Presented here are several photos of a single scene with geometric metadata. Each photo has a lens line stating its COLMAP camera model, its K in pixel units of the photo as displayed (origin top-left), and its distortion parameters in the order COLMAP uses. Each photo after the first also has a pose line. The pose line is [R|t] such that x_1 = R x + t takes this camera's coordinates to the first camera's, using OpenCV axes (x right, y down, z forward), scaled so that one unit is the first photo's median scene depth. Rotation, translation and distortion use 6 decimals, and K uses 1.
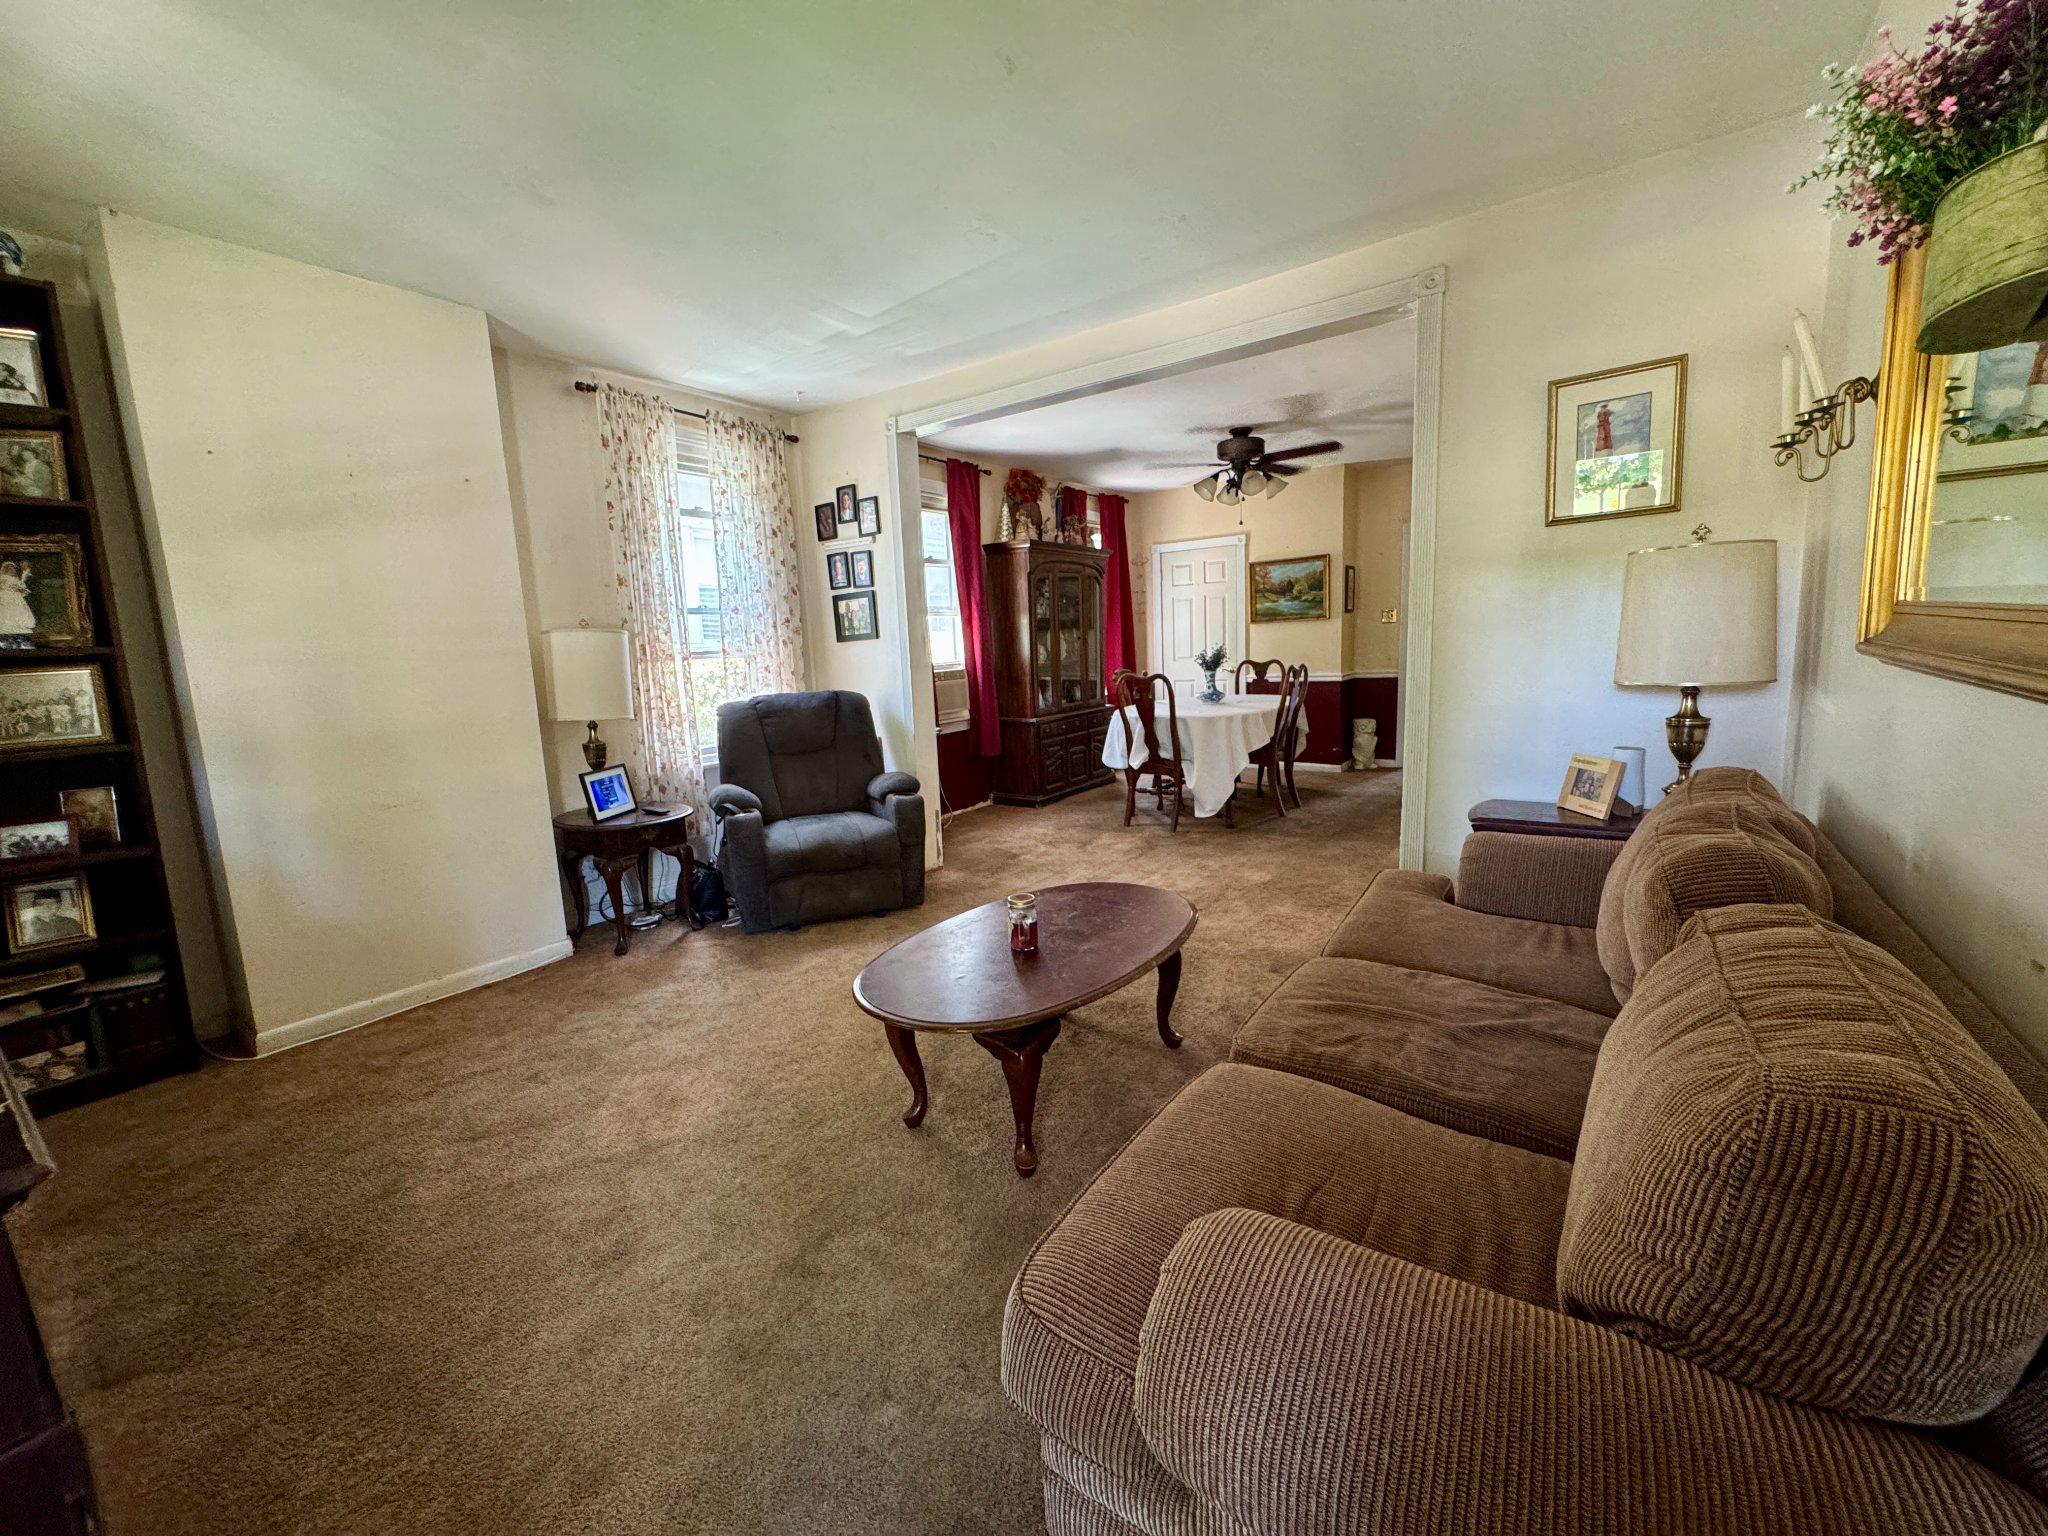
lens RADIAL K [[826.8, 0, 1024.0], [0, 826.8, 768.0], [0, 0, 1]] dist [0.000852, 0.000100]
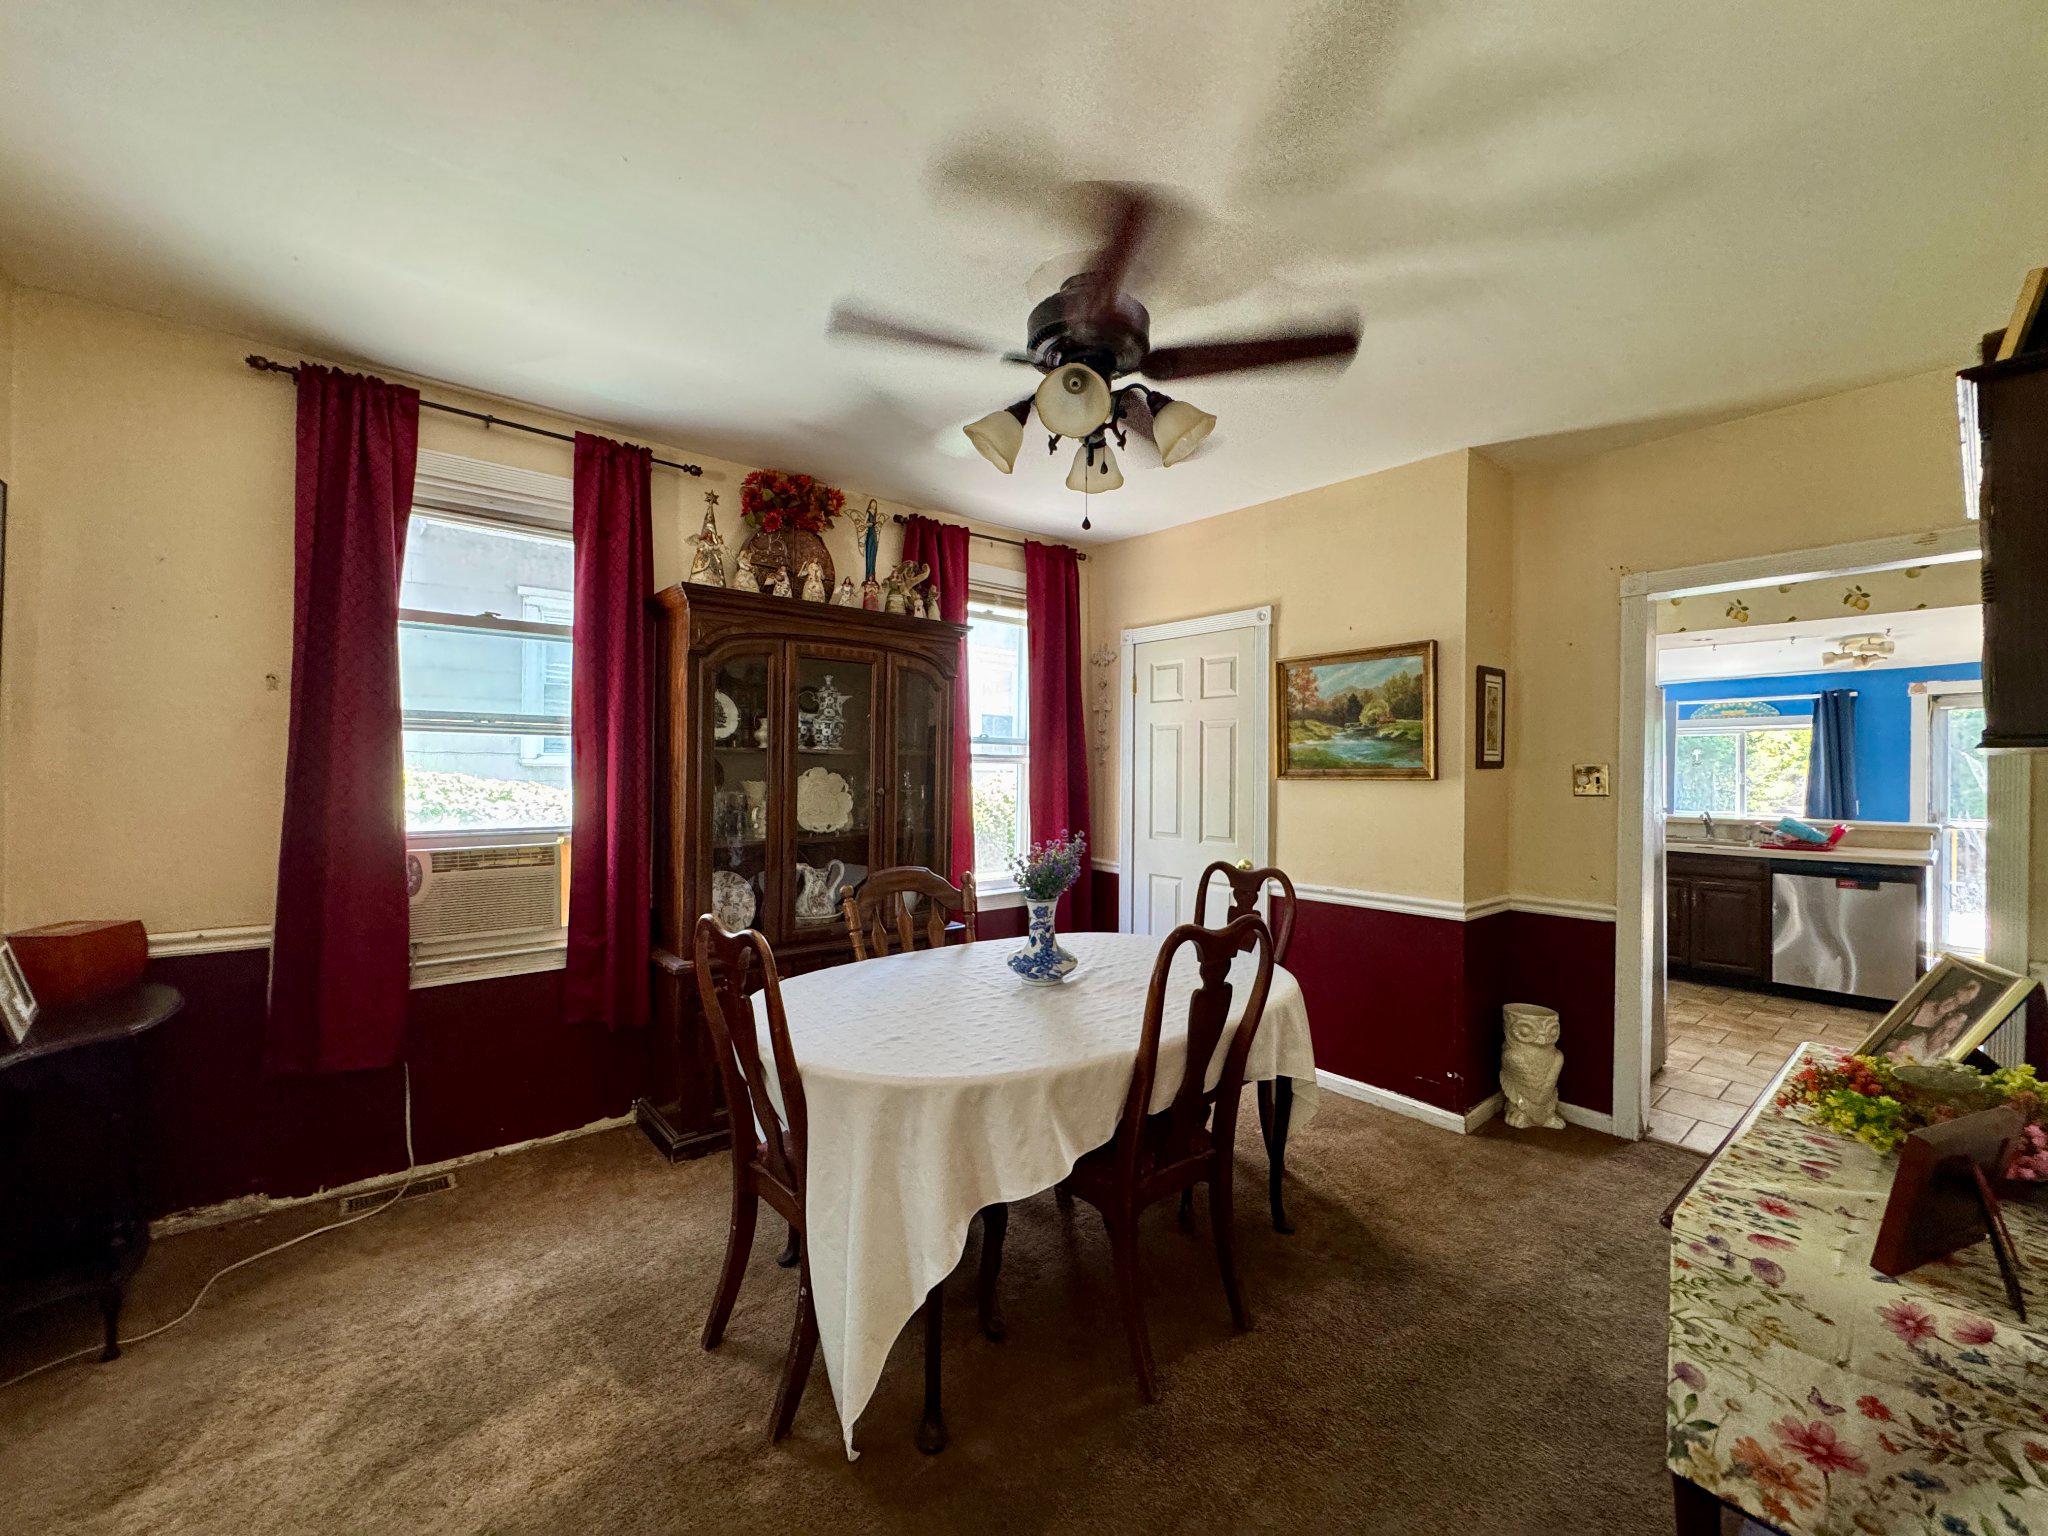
lens RADIAL K [[804.5, 0, 1024.0], [0, 804.5, 768.0], [0, 0, 1]] dist [0.000205, -0.000095]
pose [[0.964941, 0.054177, -0.256813, 0.259382], [-0.090967, 0.986850, -0.133613, -0.105918], [0.246197, 0.152290, 0.957181, 0.513772]]
